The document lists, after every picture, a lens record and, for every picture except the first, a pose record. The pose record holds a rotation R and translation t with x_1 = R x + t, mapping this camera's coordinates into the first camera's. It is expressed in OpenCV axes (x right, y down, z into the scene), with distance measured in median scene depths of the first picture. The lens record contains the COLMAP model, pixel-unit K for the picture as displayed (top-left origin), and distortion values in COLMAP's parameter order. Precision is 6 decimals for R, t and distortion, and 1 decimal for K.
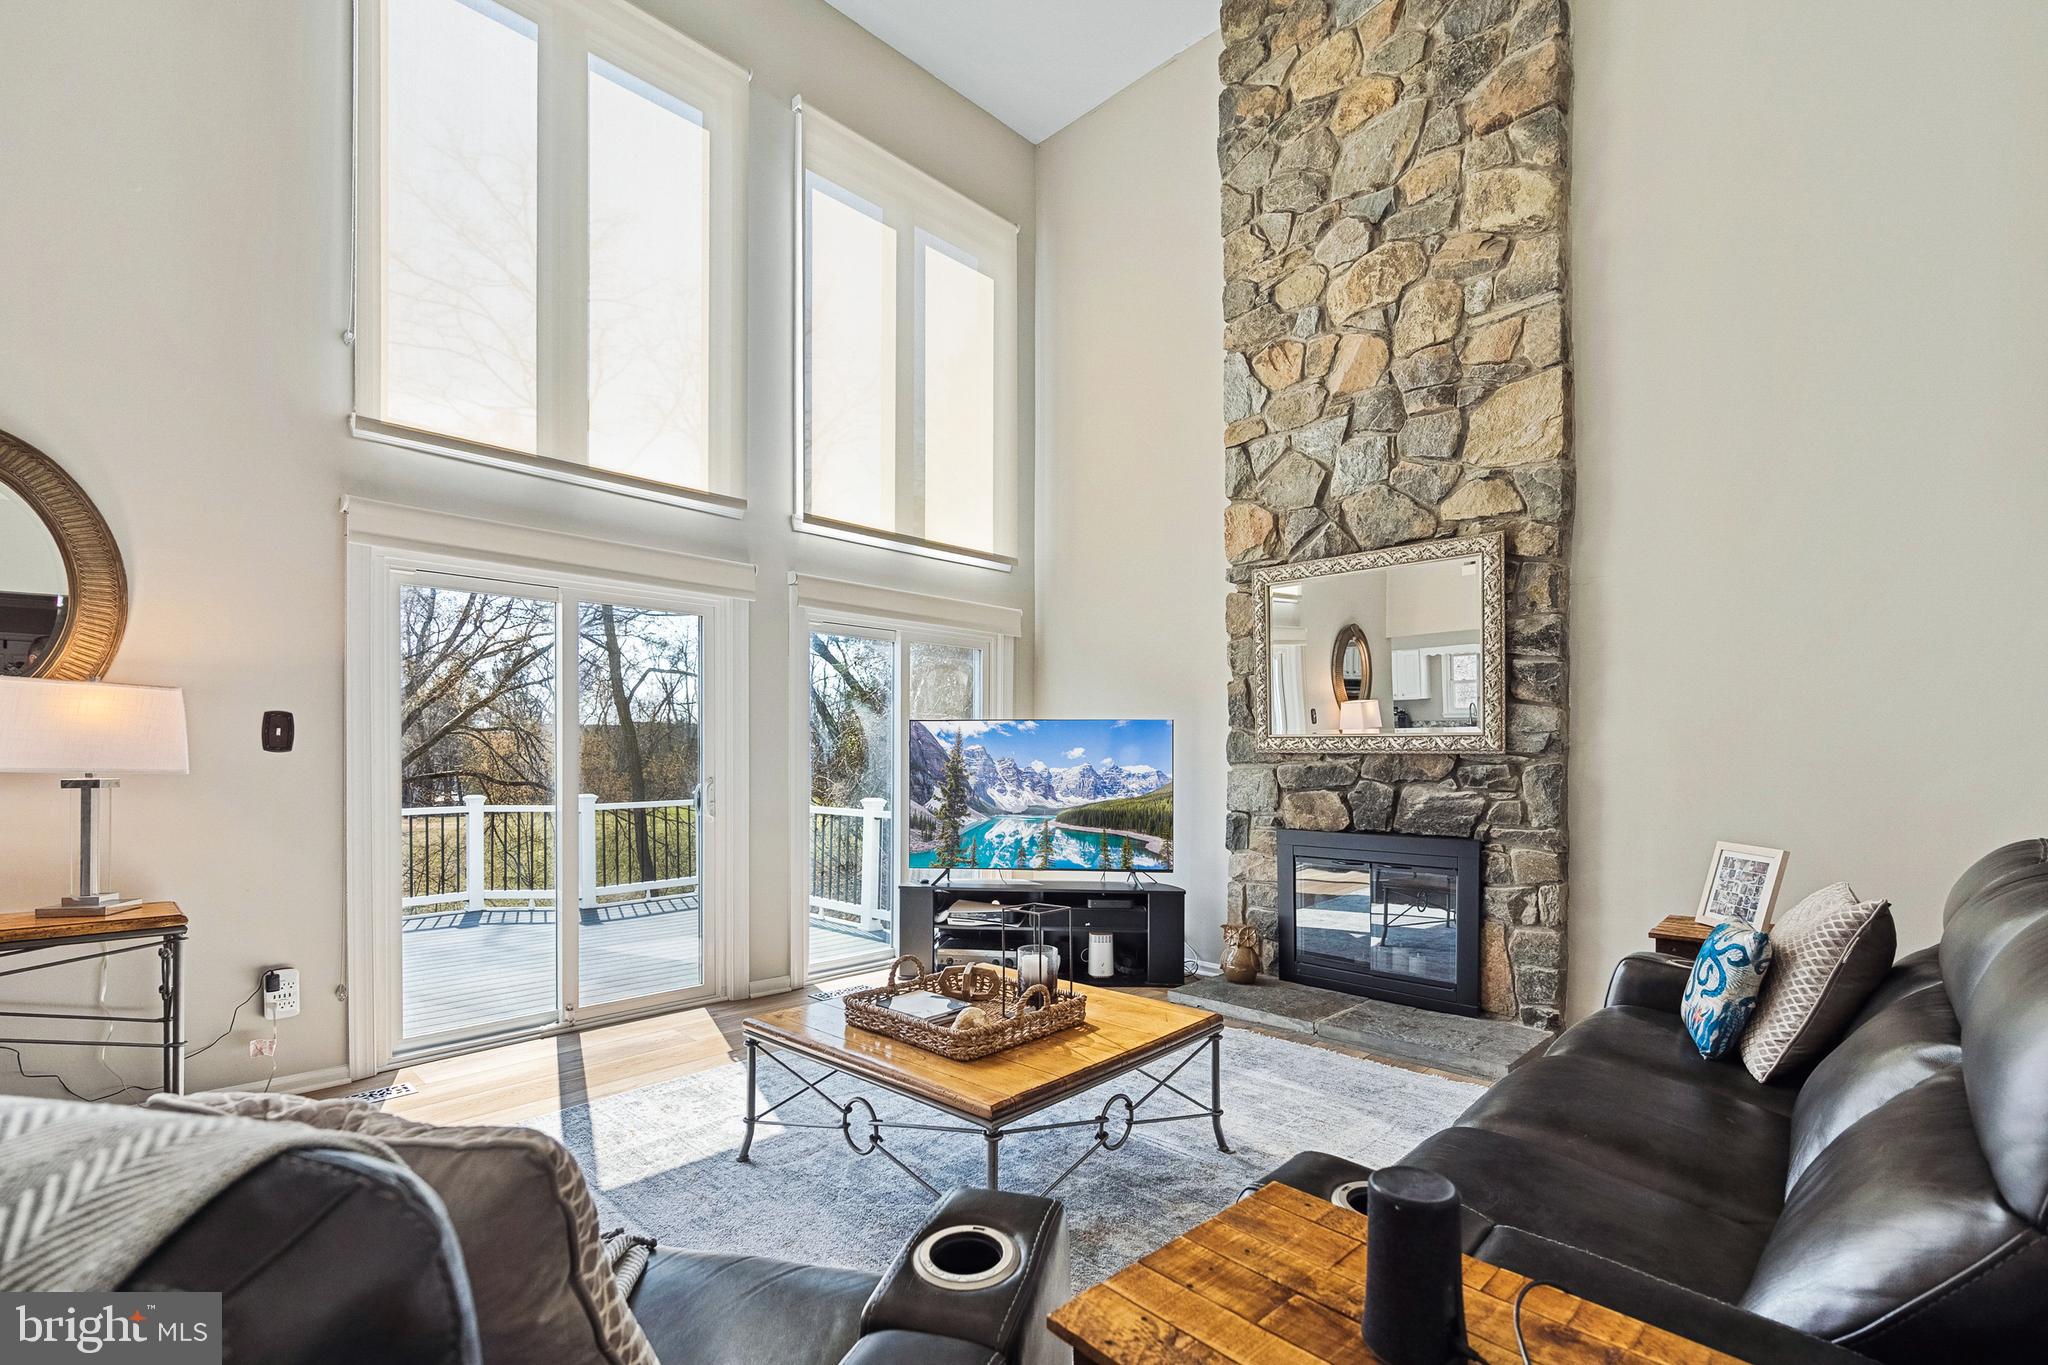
lens RADIAL K [[883.4, 0, 1037.6], [0, 883.4, 756.5], [0, 0, 1]] dist [0.002458, 0.000344]
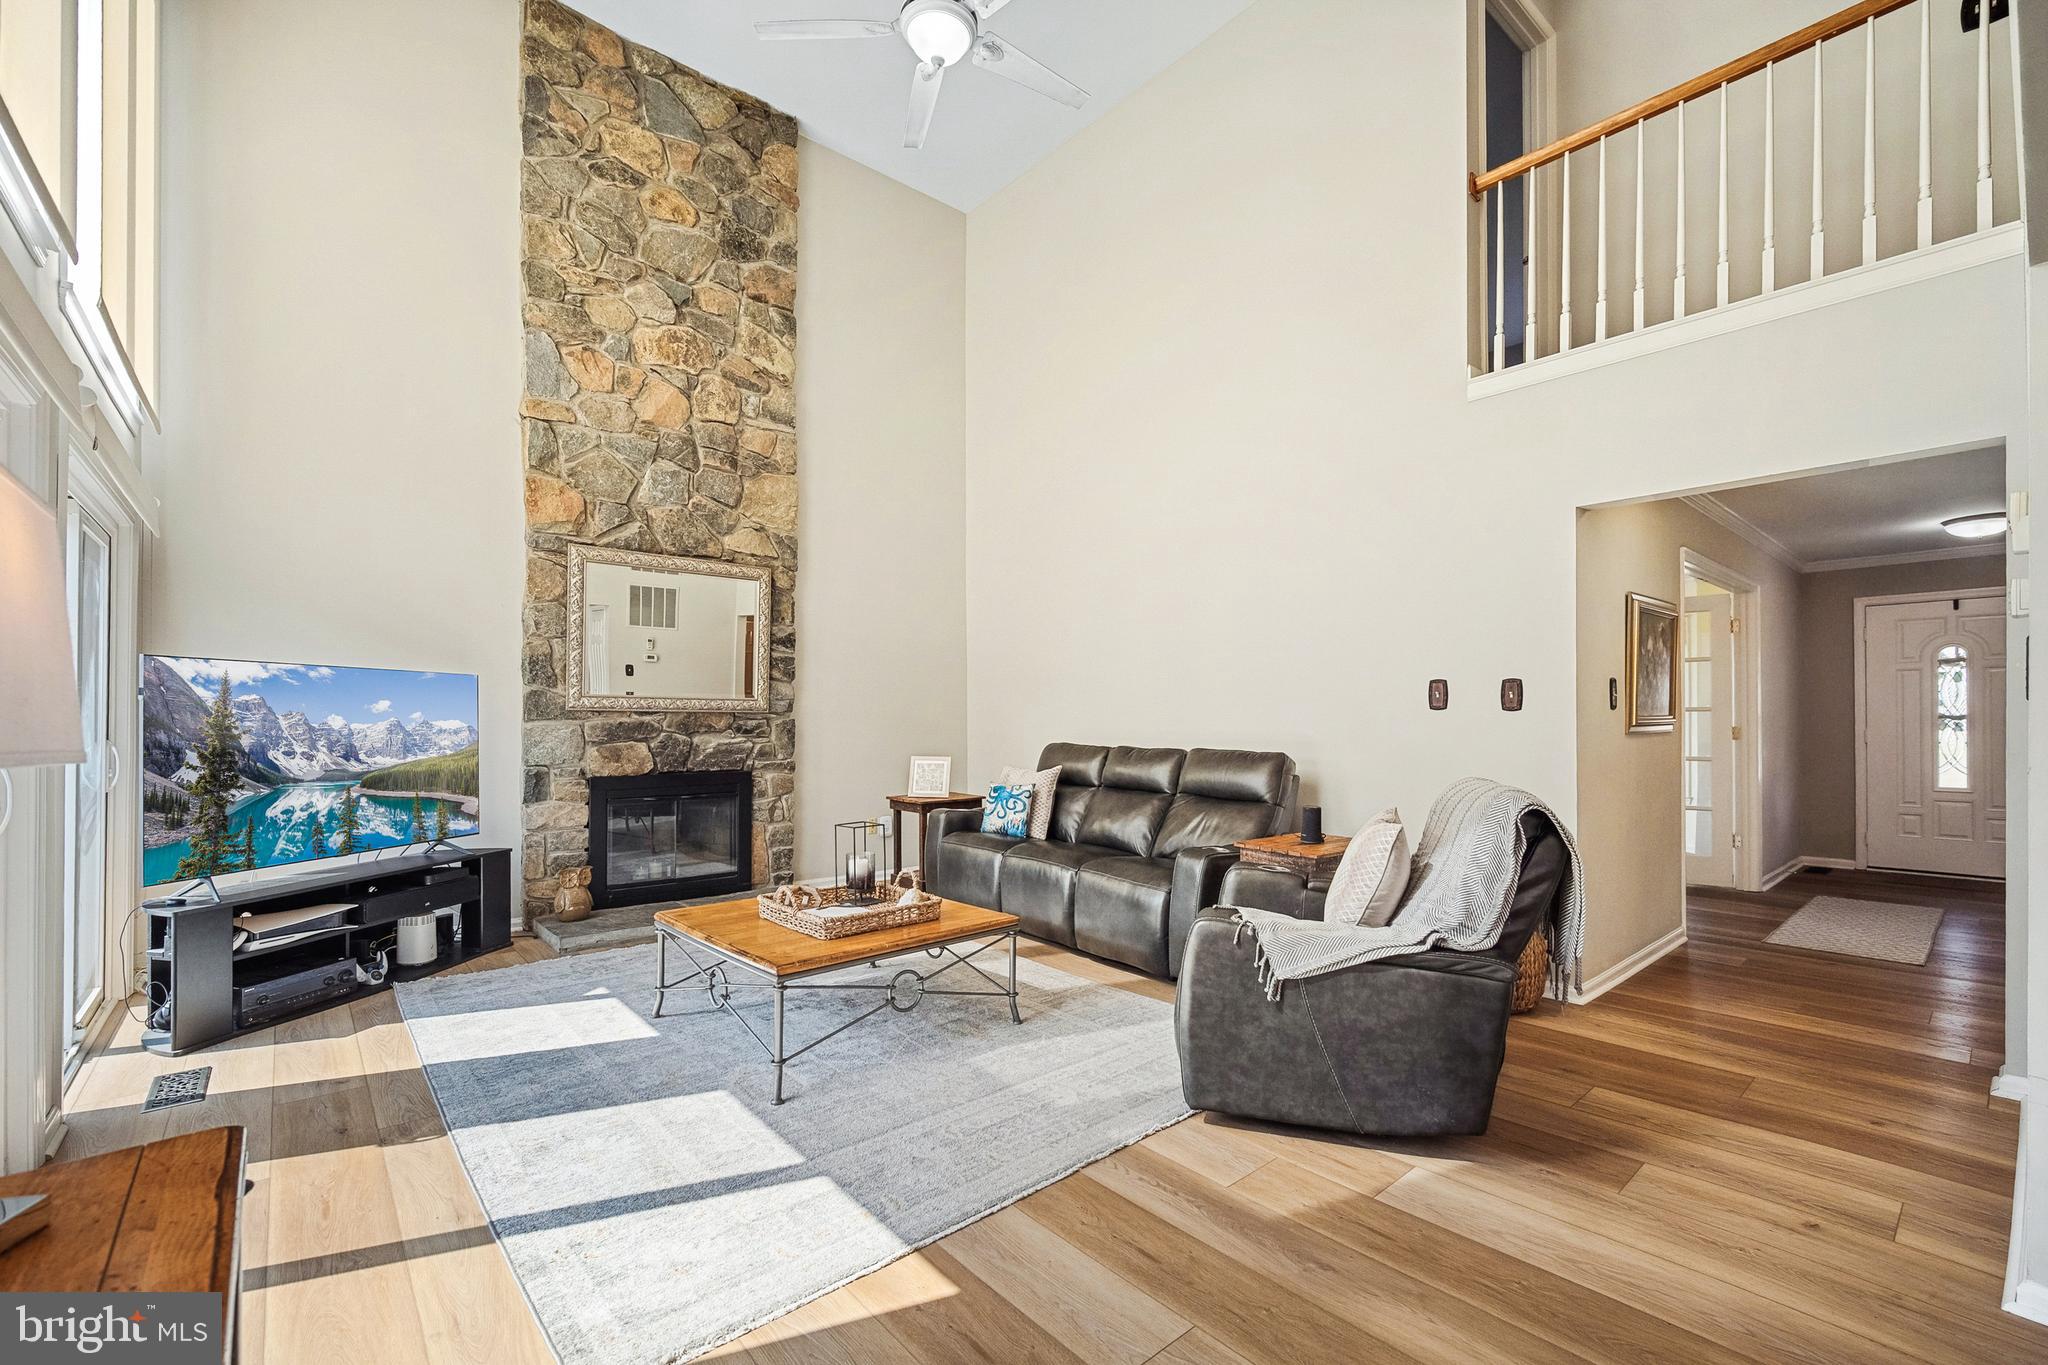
lens RADIAL K [[883.4, 0, 1009.9], [0, 883.4, 721.0], [0, 0, 1]] dist [0.002458, 0.000344]
pose [[0.128240, 0.003137, 0.991738, -0.752990], [-0.000704, 0.999995, -0.003072, 0.012610], [-0.991743, -0.000304, 0.128241, 0.306399]]
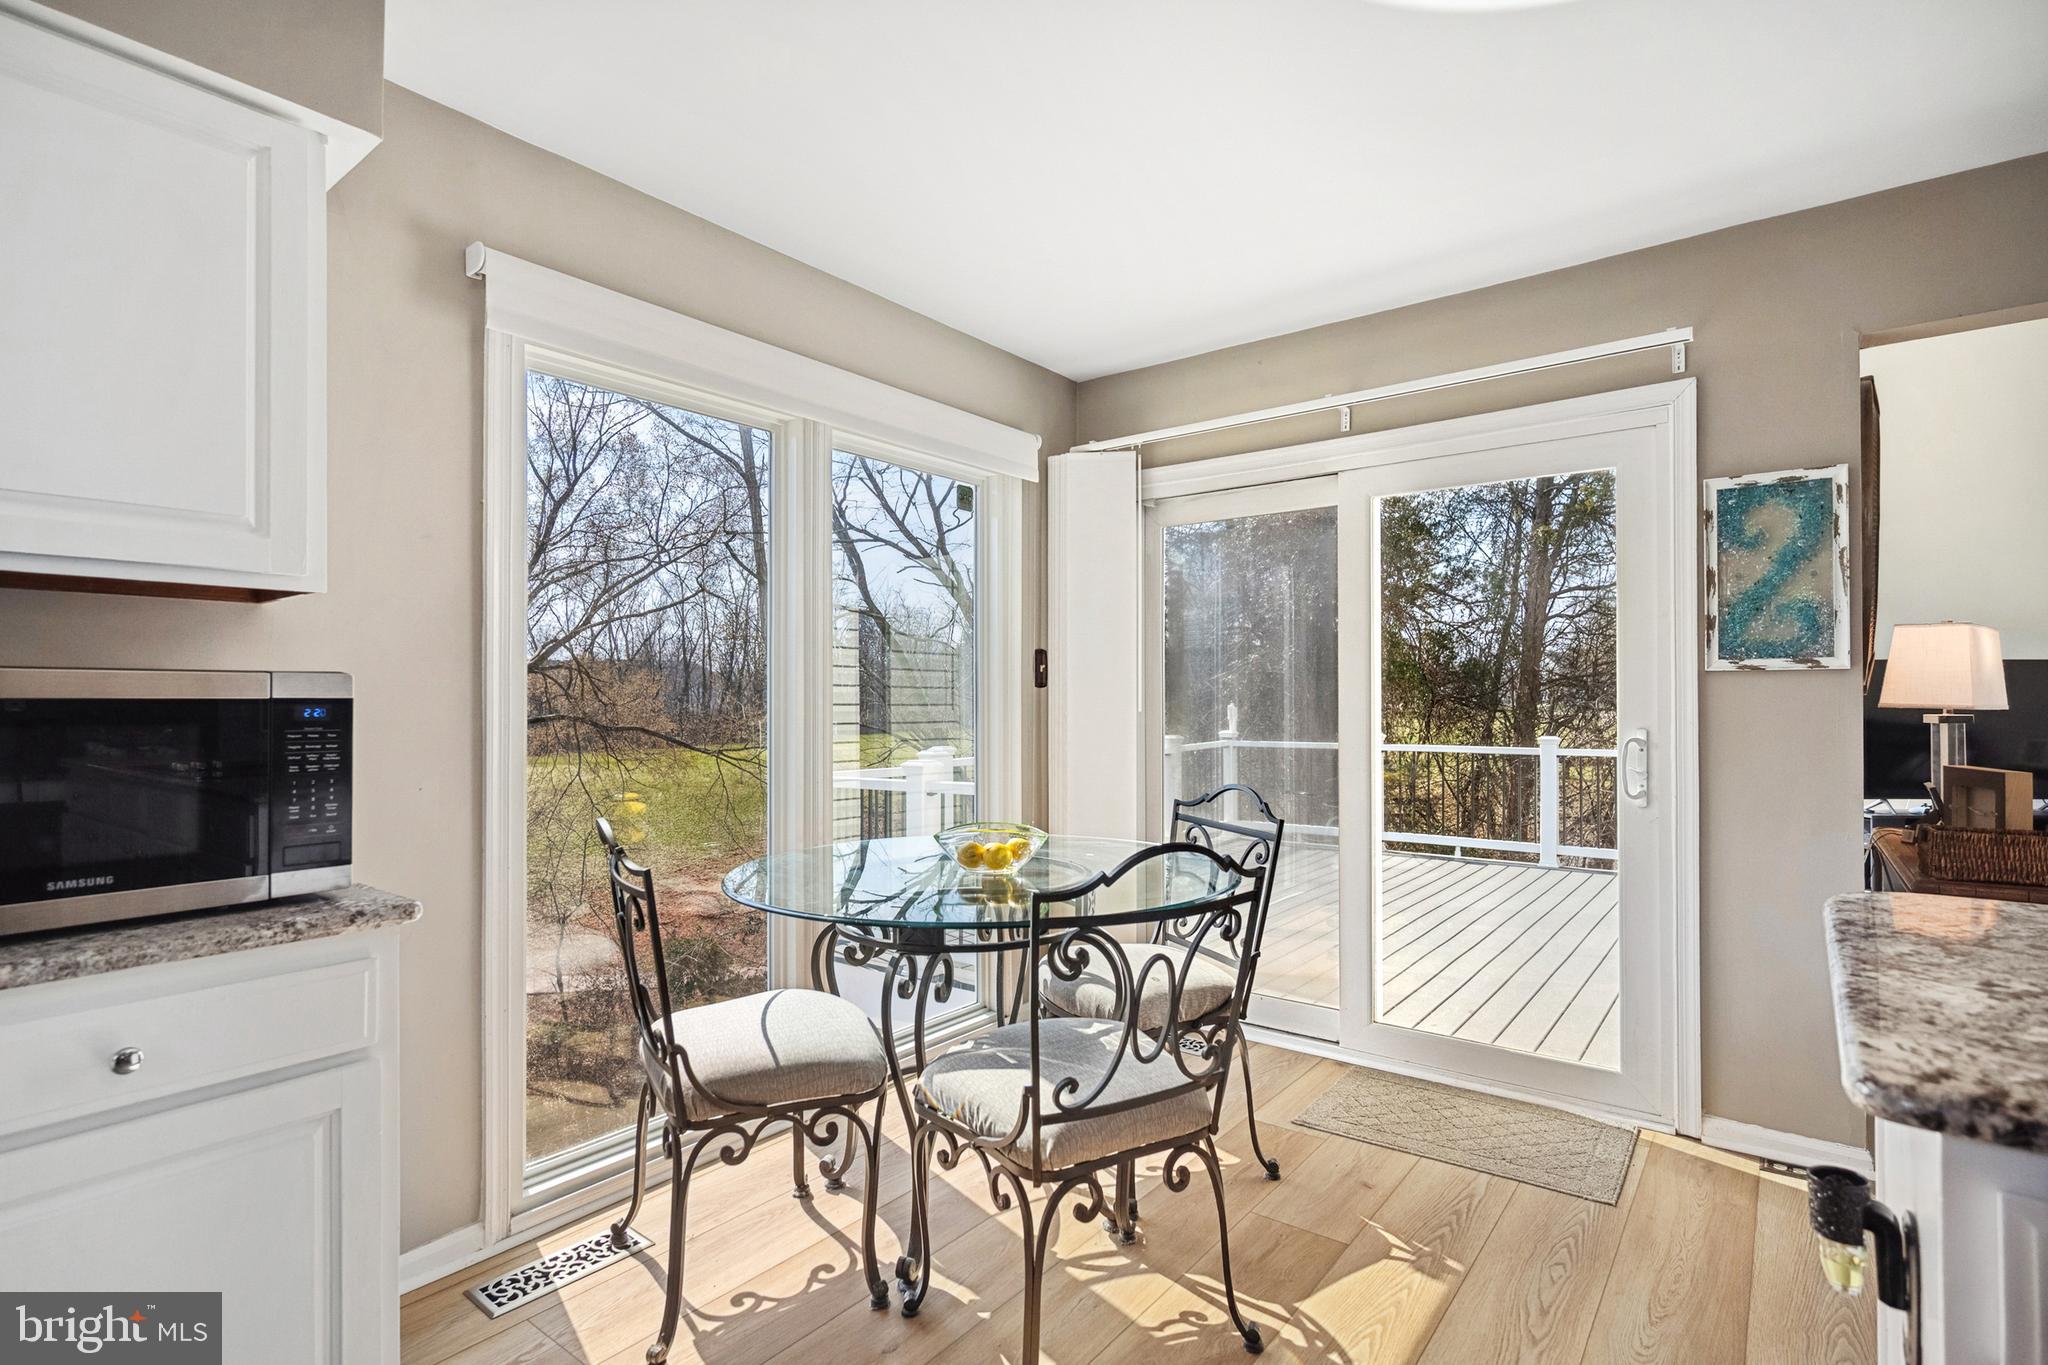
lens RADIAL K [[1007.1, 0, 1030.4], [0, 1007.1, 687.4], [0, 0, 1]] dist [-0.007522, 0.003041]
pose [[0.994458, -0.002954, 0.105096, -1.334426], [0.004212, 0.999922, -0.011743, 0.002443], [-0.105054, 0.012121, 0.994393, -0.090199]]
